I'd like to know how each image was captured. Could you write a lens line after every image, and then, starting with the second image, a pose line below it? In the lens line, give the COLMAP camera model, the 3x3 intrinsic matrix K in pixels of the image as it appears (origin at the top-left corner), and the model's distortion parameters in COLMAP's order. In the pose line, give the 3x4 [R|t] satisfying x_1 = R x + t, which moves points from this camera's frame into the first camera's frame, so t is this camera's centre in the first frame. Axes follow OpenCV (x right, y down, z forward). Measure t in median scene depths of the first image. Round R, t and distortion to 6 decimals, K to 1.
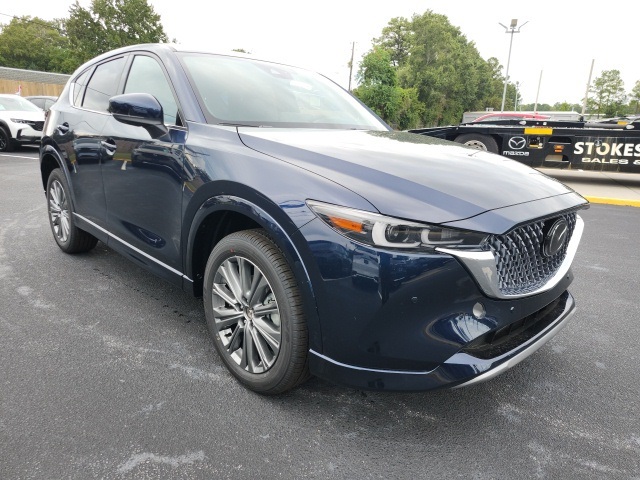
lens RADIAL K [[449.9, 0, 326.0], [0, 449.9, 232.1], [0, 0, 1]] dist [0.035186, -0.031987]
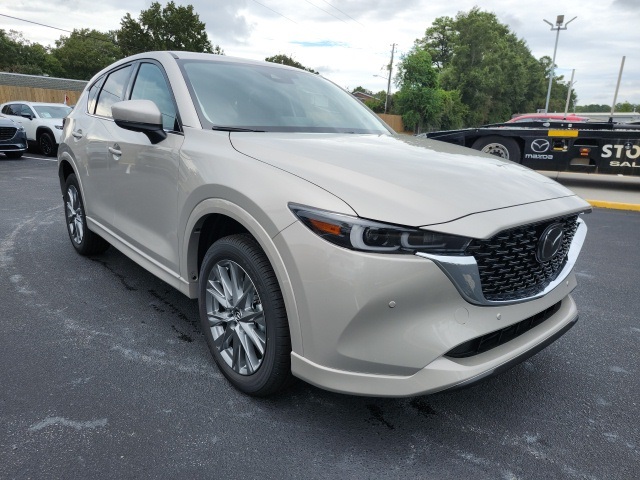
lens RADIAL K [[449.9, 0, 316.6], [0, 449.9, 242.7], [0, 0, 1]] dist [0.035186, -0.031987]
pose [[0.993440, 0.019057, -0.112755, 0.063917], [-0.017620, 0.999751, 0.013728, 0.003034], [0.112989, -0.011651, 0.993528, -0.010836]]
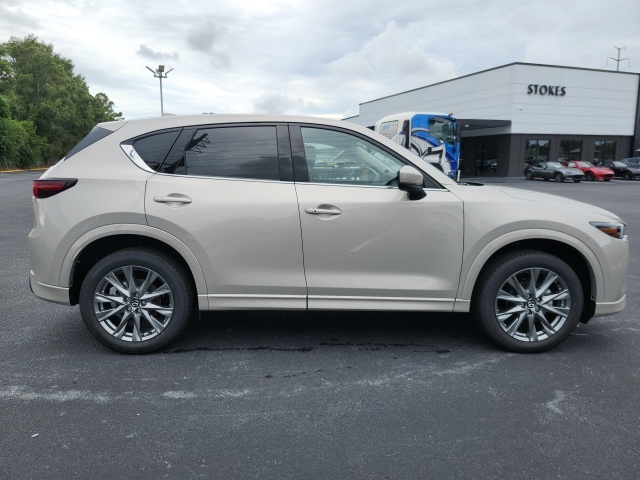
lens RADIAL K [[449.9, 0, 313.2], [0, 449.9, 236.7], [0, 0, 1]] dist [0.035186, -0.031987]
pose [[0.707453, -0.139110, 0.692935, -0.333575], [0.181779, 0.983269, 0.011809, -0.040008], [-0.682984, 0.117607, 0.720904, 0.062241]]
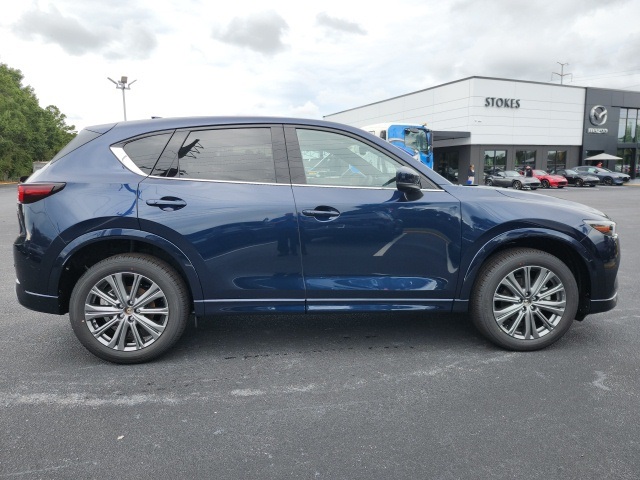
lens RADIAL K [[449.9, 0, 314.1], [0, 449.9, 244.5], [0, 0, 1]] dist [0.035186, -0.031987]
pose [[0.640818, -0.149210, 0.753053, -0.381161], [0.206204, 0.978337, 0.018376, -0.042378], [-0.739481, 0.143507, 0.657703, 0.101188]]
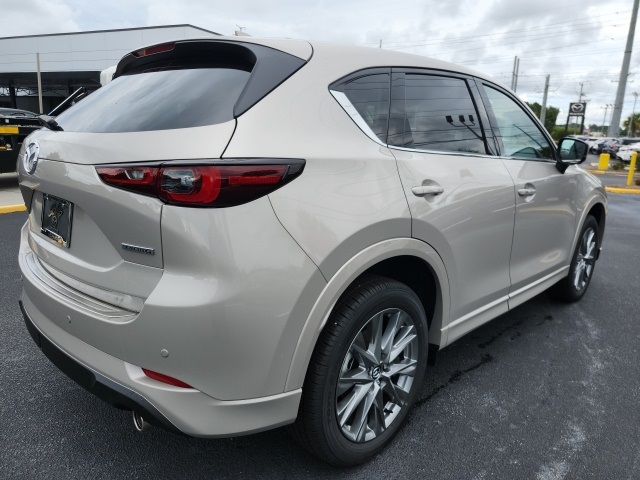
lens RADIAL K [[449.9, 0, 323.9], [0, 449.9, 244.8], [0, 0, 1]] dist [0.035186, -0.031987]
pose [[0.039851, -0.268558, 0.962439, -0.374749], [0.212537, 0.943441, 0.254456, -0.114893], [-0.976340, 0.194413, 0.094676, 0.378407]]
